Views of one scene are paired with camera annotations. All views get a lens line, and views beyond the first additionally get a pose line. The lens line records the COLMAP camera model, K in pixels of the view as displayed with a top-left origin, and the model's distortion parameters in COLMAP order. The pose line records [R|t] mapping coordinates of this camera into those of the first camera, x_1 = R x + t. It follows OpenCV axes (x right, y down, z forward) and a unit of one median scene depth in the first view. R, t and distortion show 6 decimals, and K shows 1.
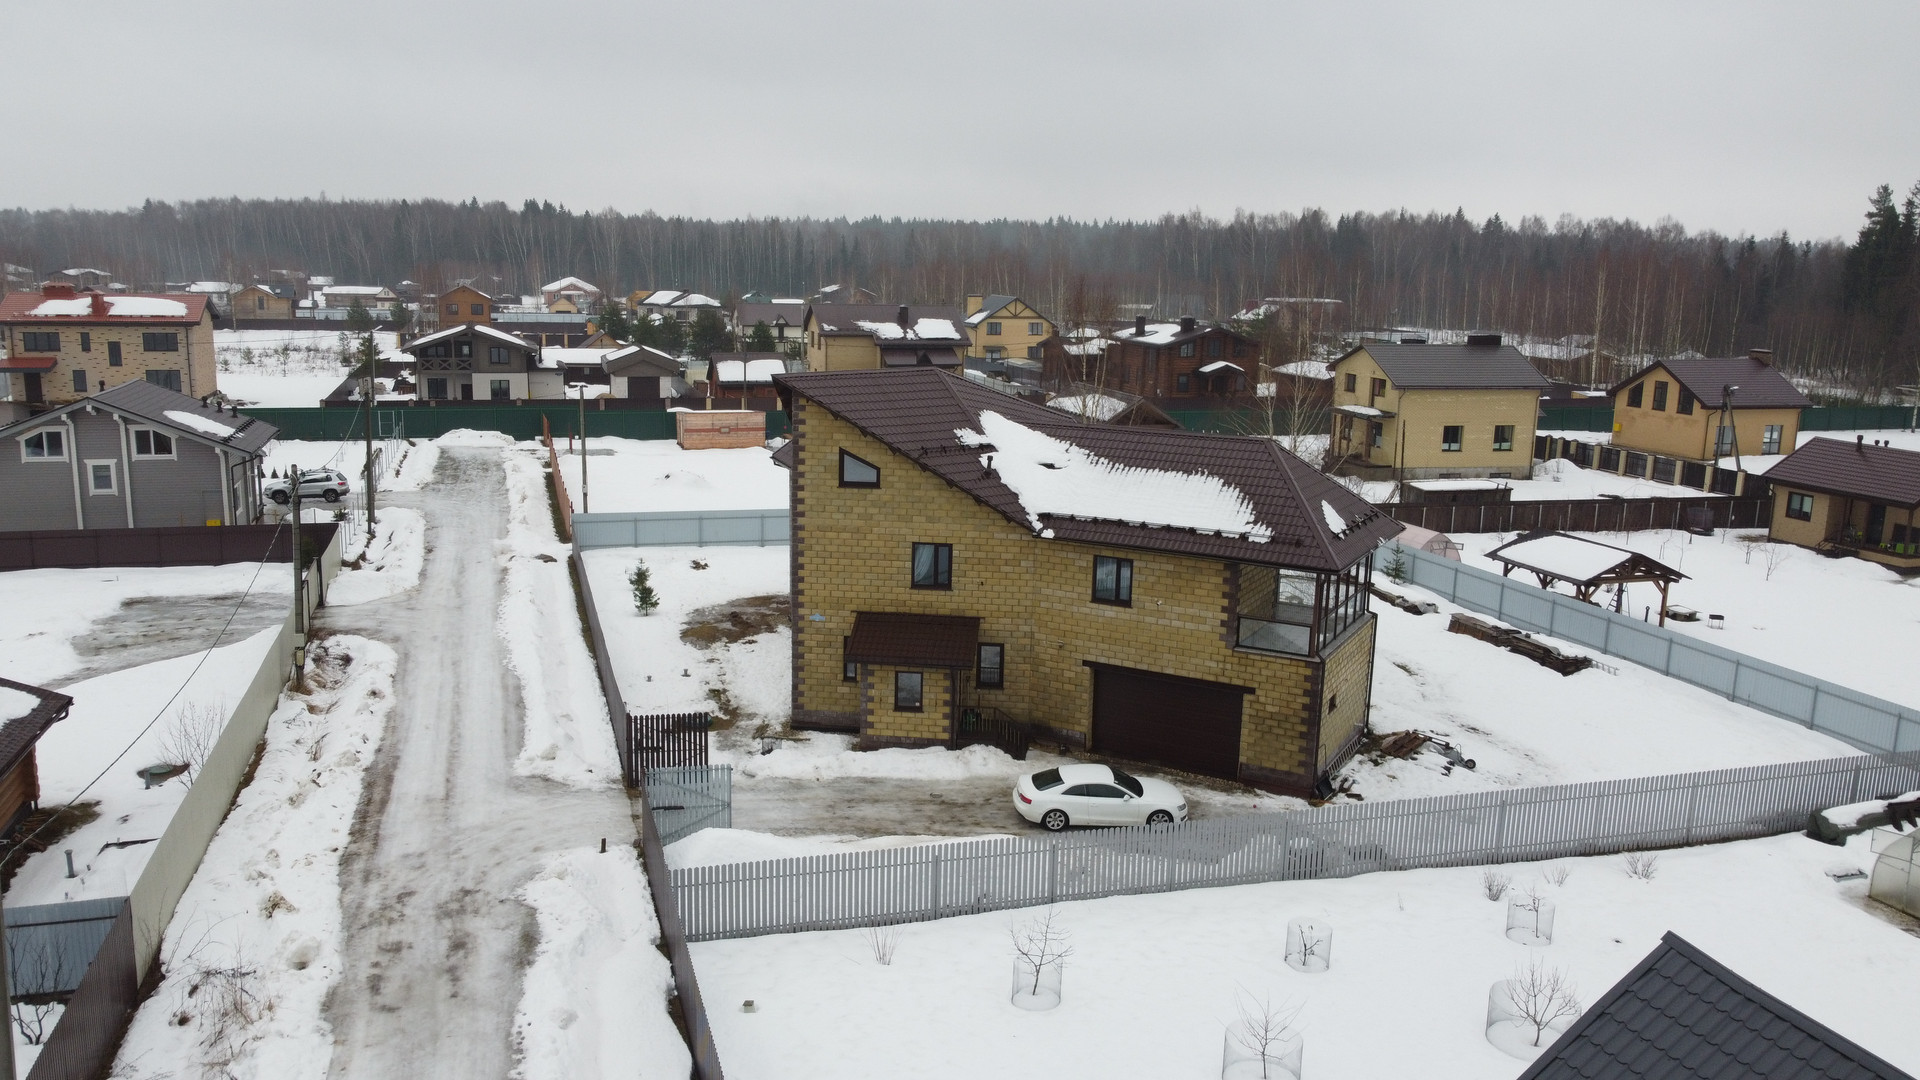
lens RADIAL K [[1458.0, 0, 931.4], [0, 1458.0, 545.2], [0, 0, 1]] dist [0.000186, -0.001097]
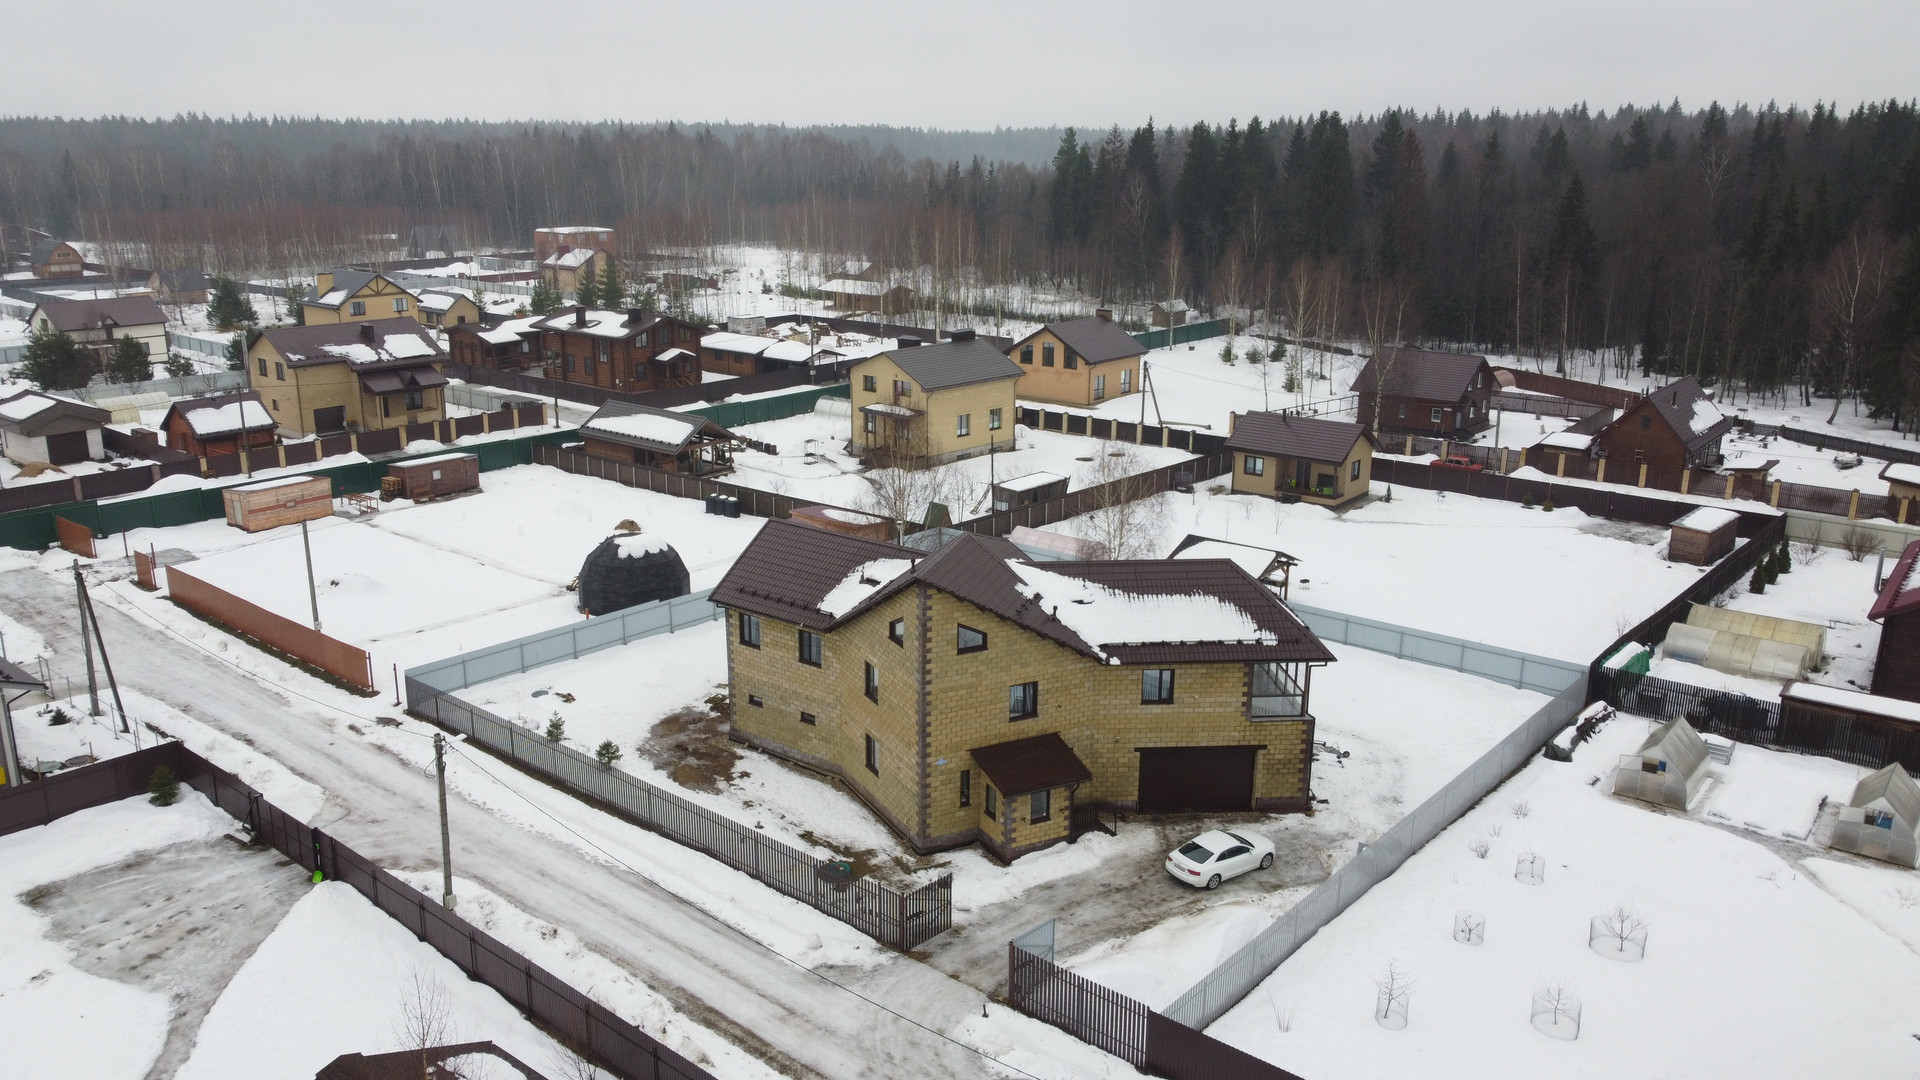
lens RADIAL K [[1457.7, 0, 927.4], [0, 1457.7, 540.6], [0, 0, 1]] dist [0.003615, -0.002905]
pose [[0.841873, -0.162070, 0.514766, -0.695418], [0.121366, 0.986265, 0.112031, -0.273404], [-0.525852, -0.031841, 0.849980, -0.005298]]
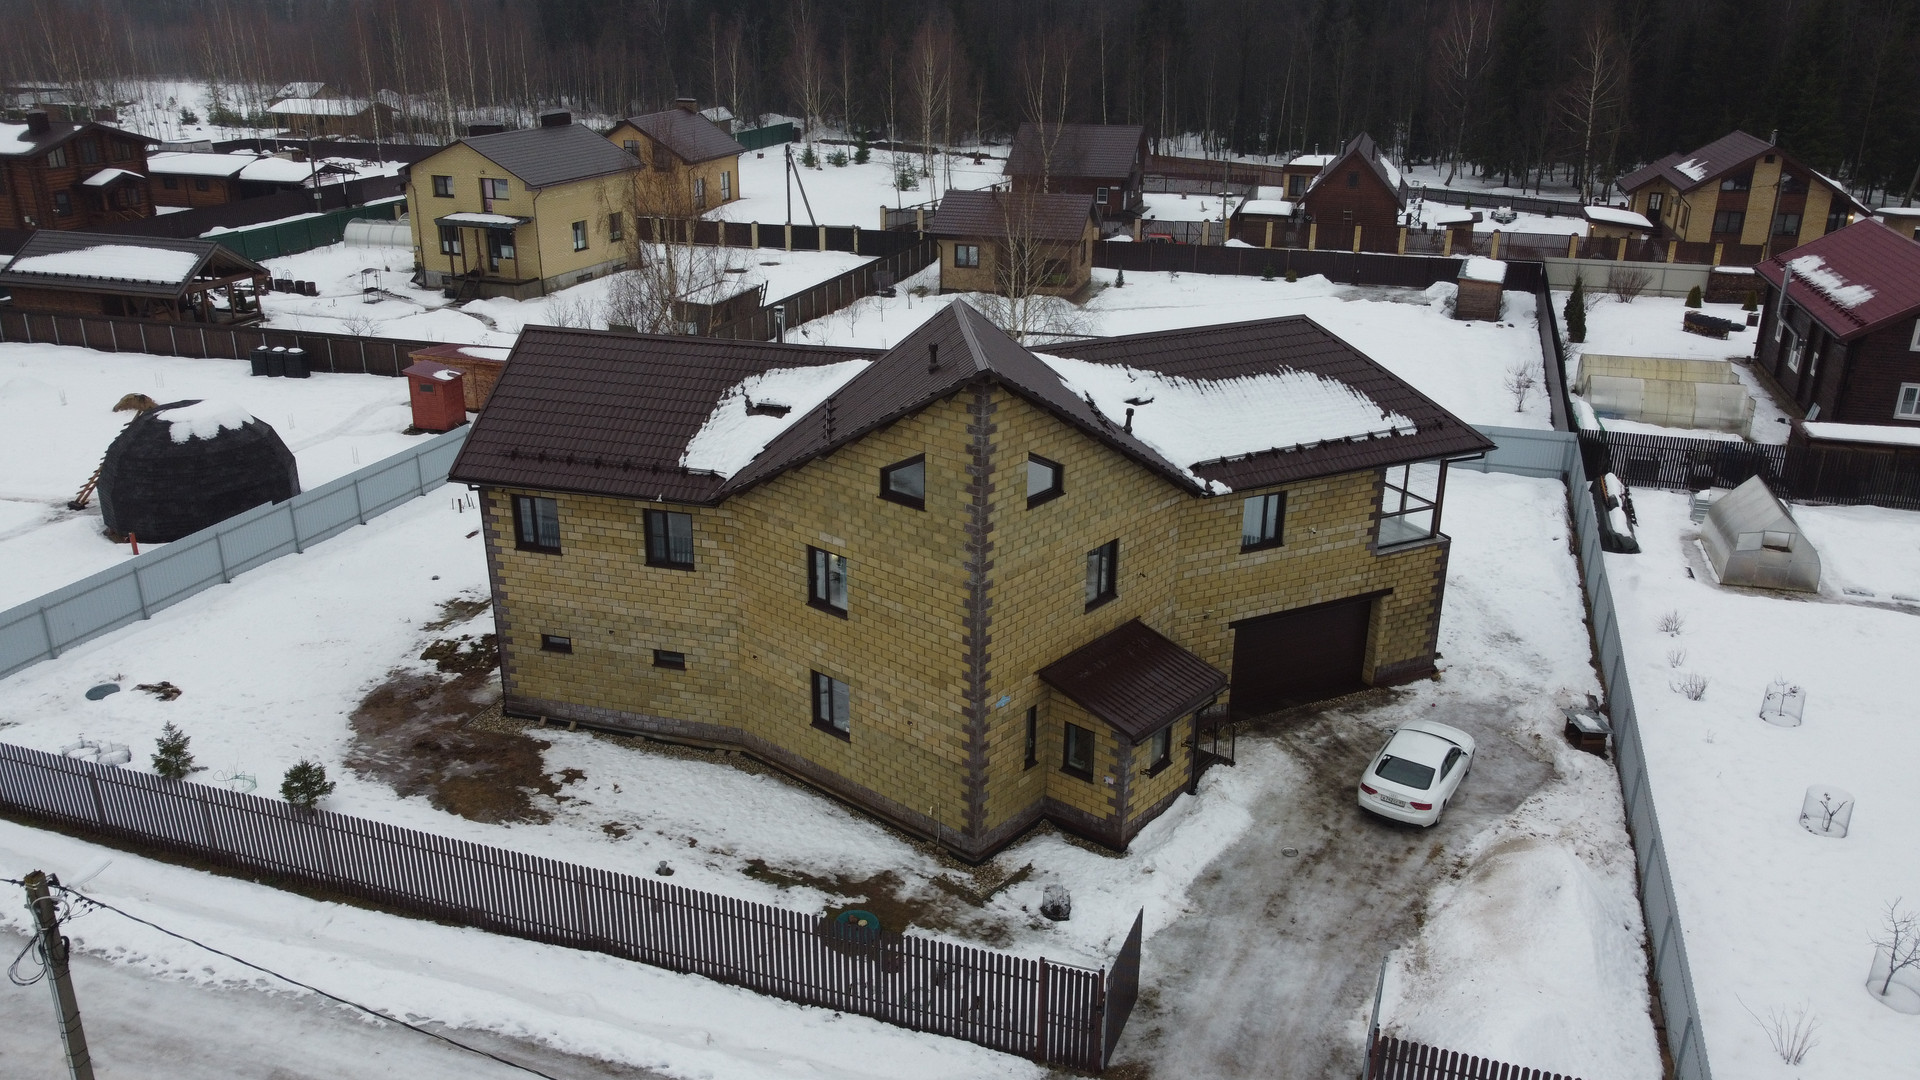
lens RADIAL K [[1458.0, 0, 931.4], [0, 1458.0, 545.2], [0, 0, 1]] dist [0.000186, -0.001097]
pose [[0.579404, -0.312923, 0.752576, -0.604299], [0.172916, 0.949535, 0.261693, -0.209295], [-0.796487, -0.021494, 0.604274, 0.637600]]
